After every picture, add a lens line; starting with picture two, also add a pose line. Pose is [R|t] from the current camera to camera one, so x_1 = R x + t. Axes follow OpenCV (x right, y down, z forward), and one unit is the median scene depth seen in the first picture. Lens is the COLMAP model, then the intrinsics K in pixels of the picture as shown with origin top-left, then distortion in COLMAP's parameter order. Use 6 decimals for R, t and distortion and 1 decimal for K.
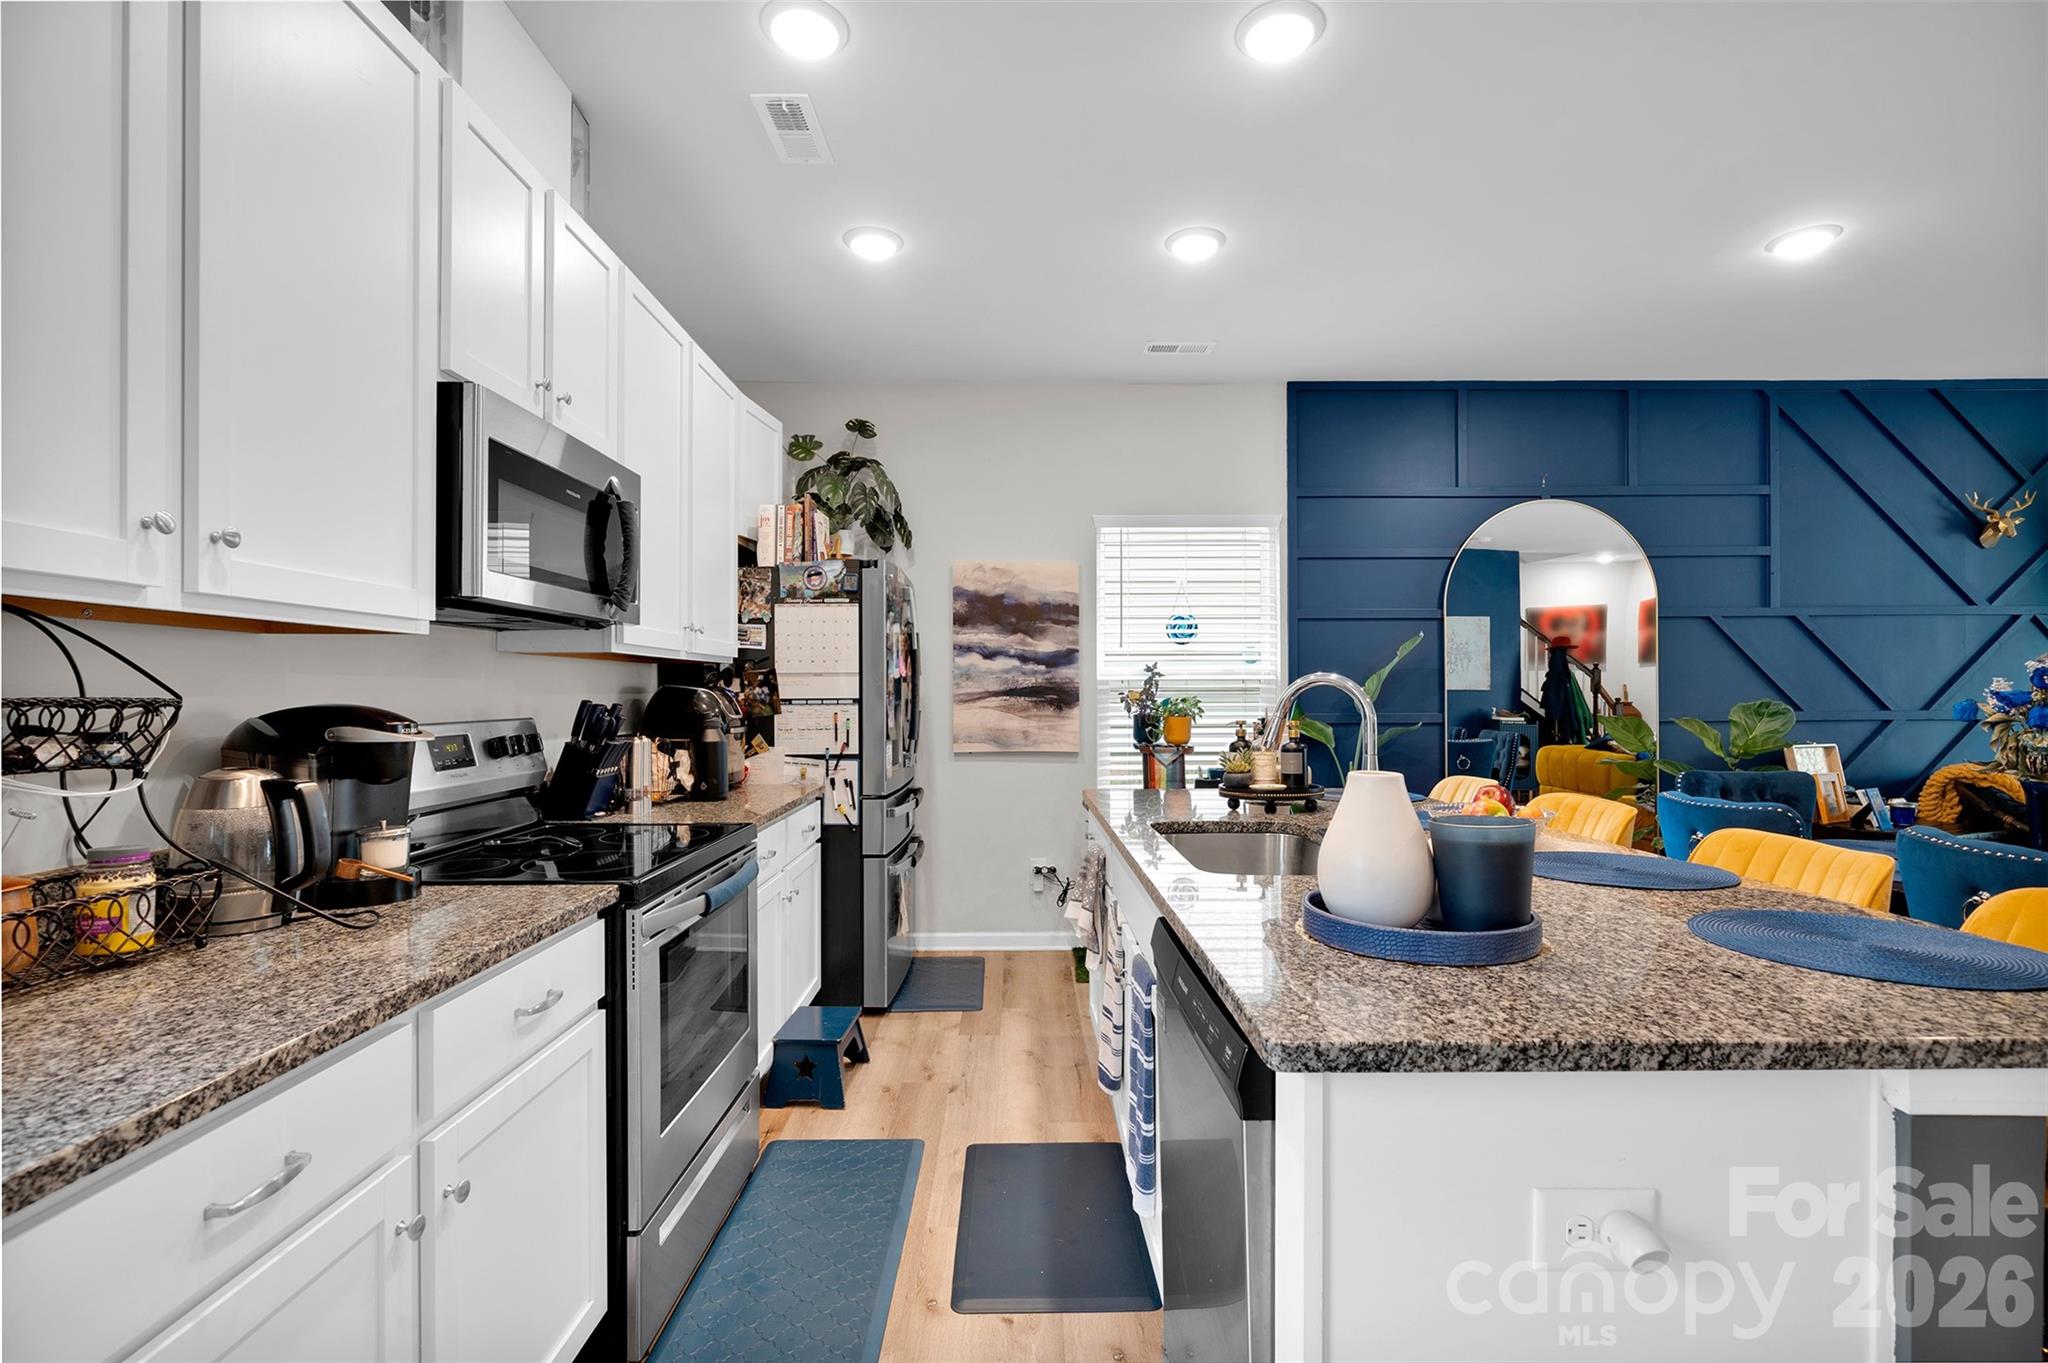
lens RADIAL K [[930.5, 0, 1021.5], [0, 930.5, 685.9], [0, 0, 1]] dist [-0.002776, 0.001930]
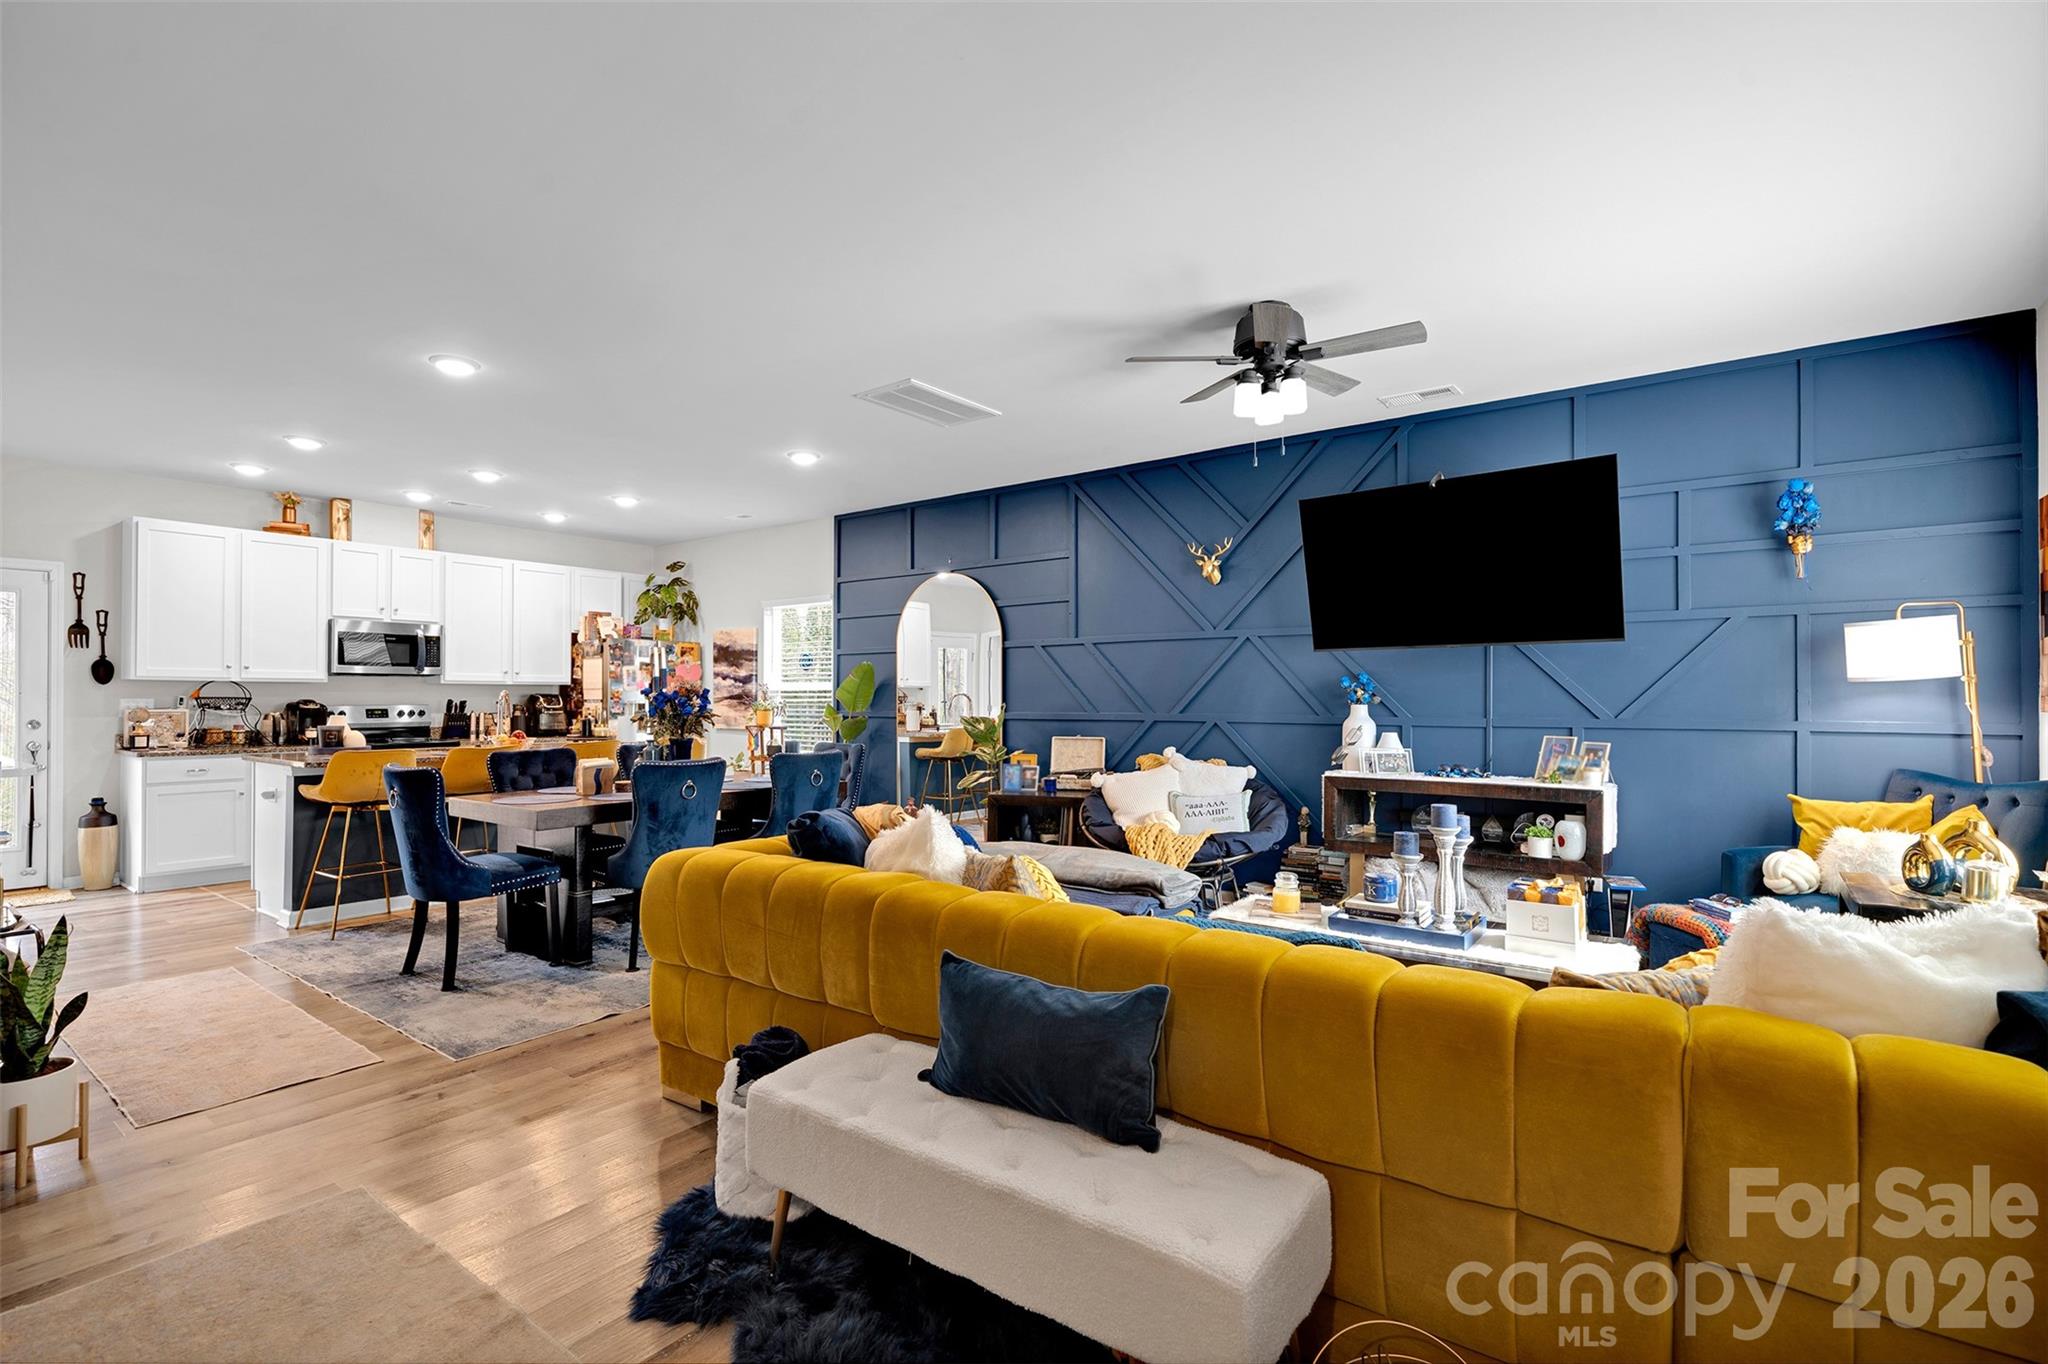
lens RADIAL K [[930.5, 0, 1029.7], [0, 930.5, 695.1], [0, 0, 1]] dist [-0.002776, 0.001930]
pose [[0.801669, 0.001347, -0.597767, 1.723754], [0.000899, 0.999994, 0.003458, -0.004029], [0.597768, -0.003309, 0.801663, -0.168157]]
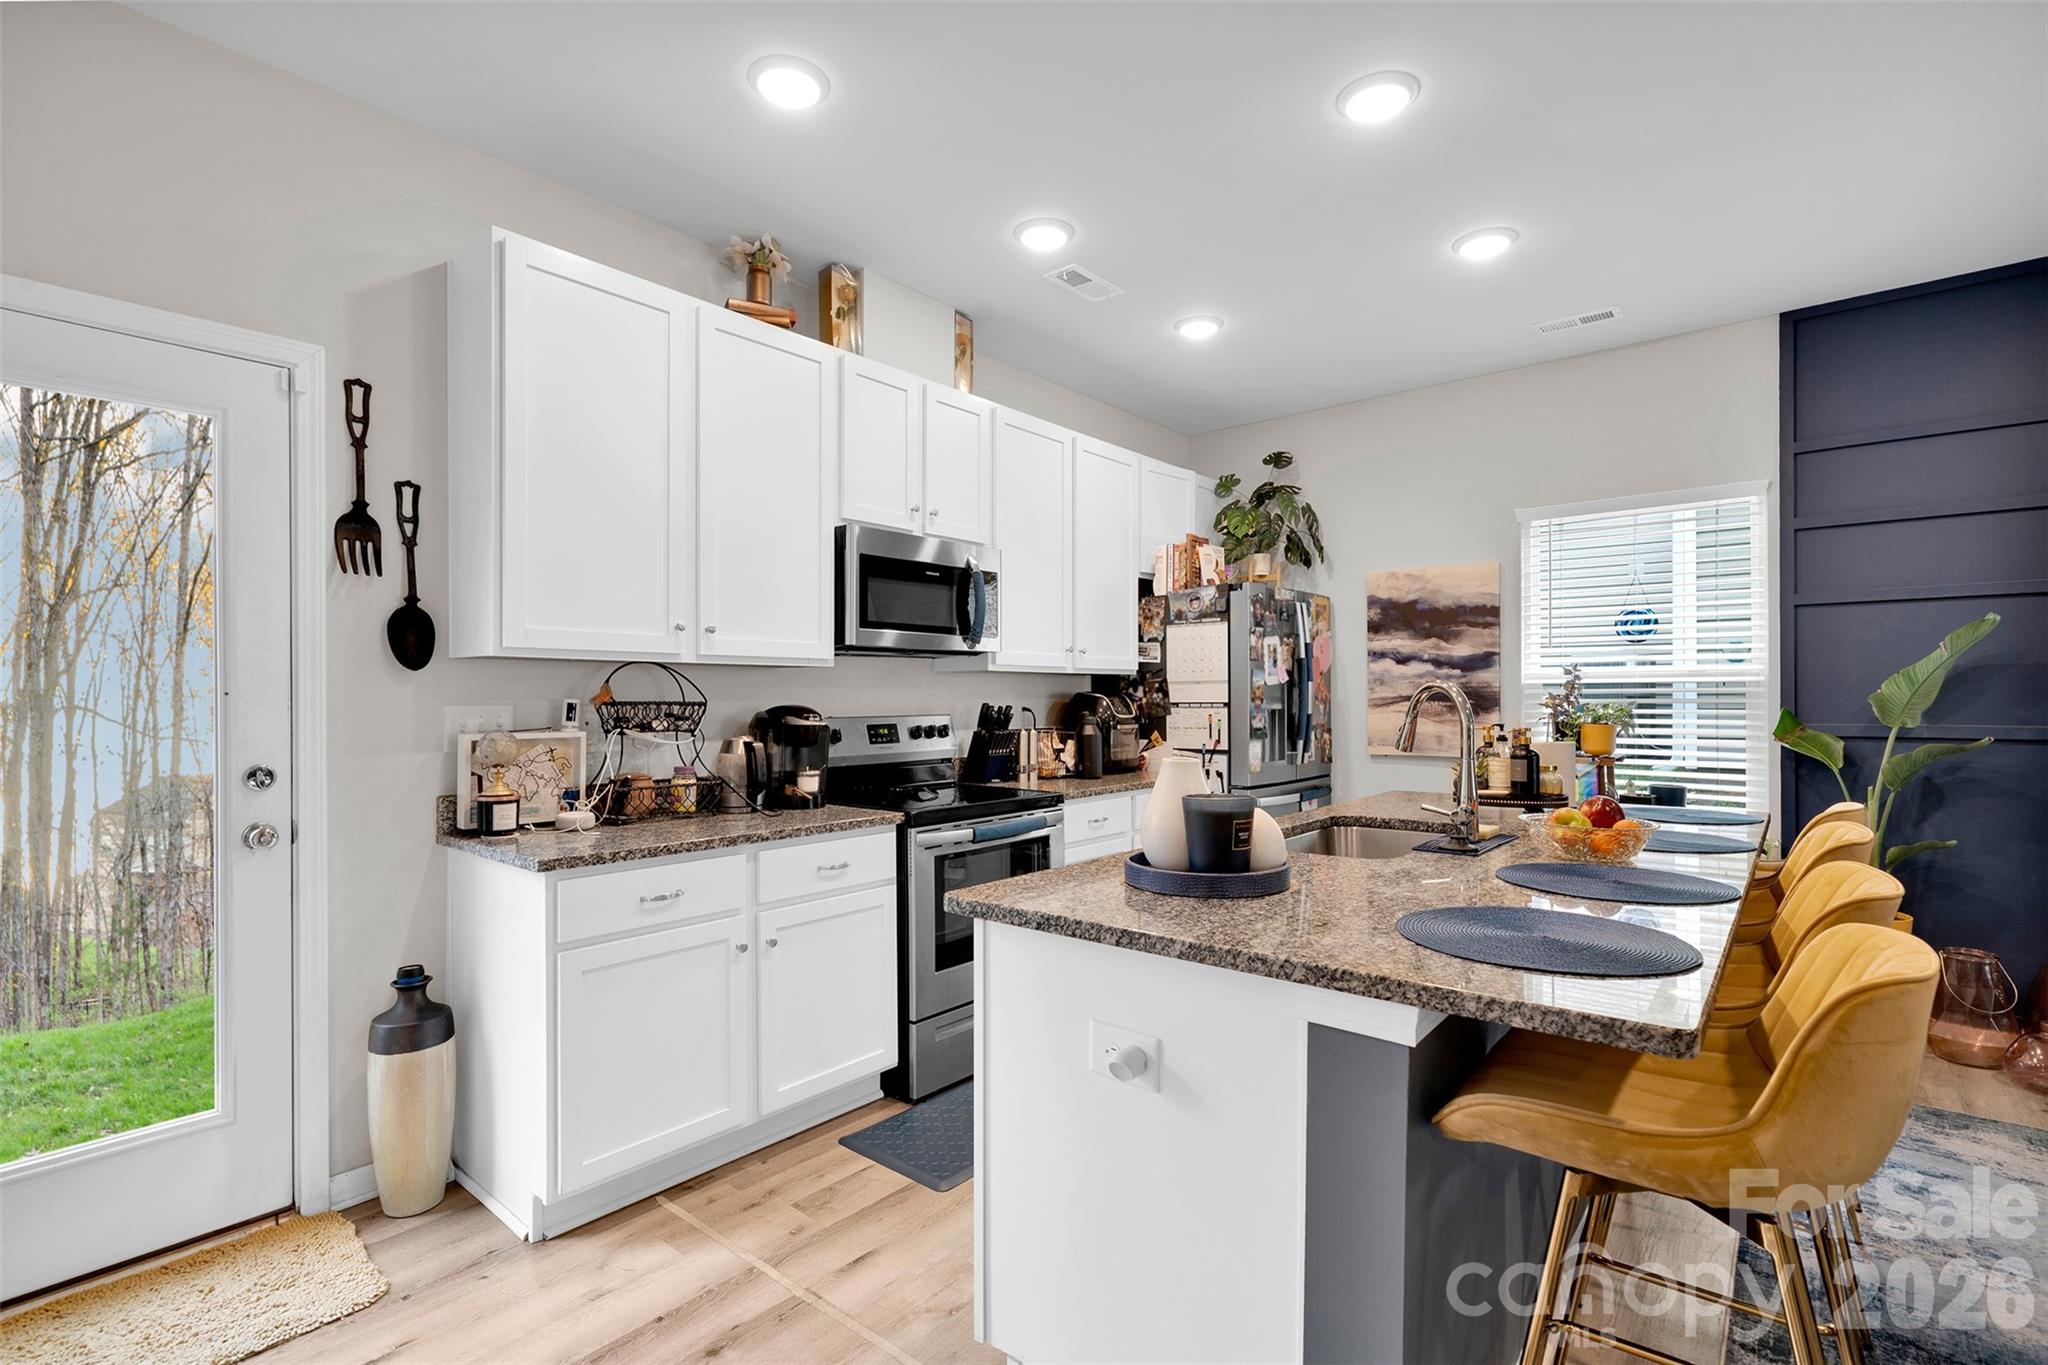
lens RADIAL K [[930.5, 0, 1016.4], [0, 930.5, 700.2], [0, 0, 1]] dist [-0.002776, 0.001930]
pose [[0.758241, 0.002046, -0.651971, 0.332702], [0.006001, 0.999931, 0.010118, -0.002435], [0.651947, -0.011584, 0.758176, -0.058498]]
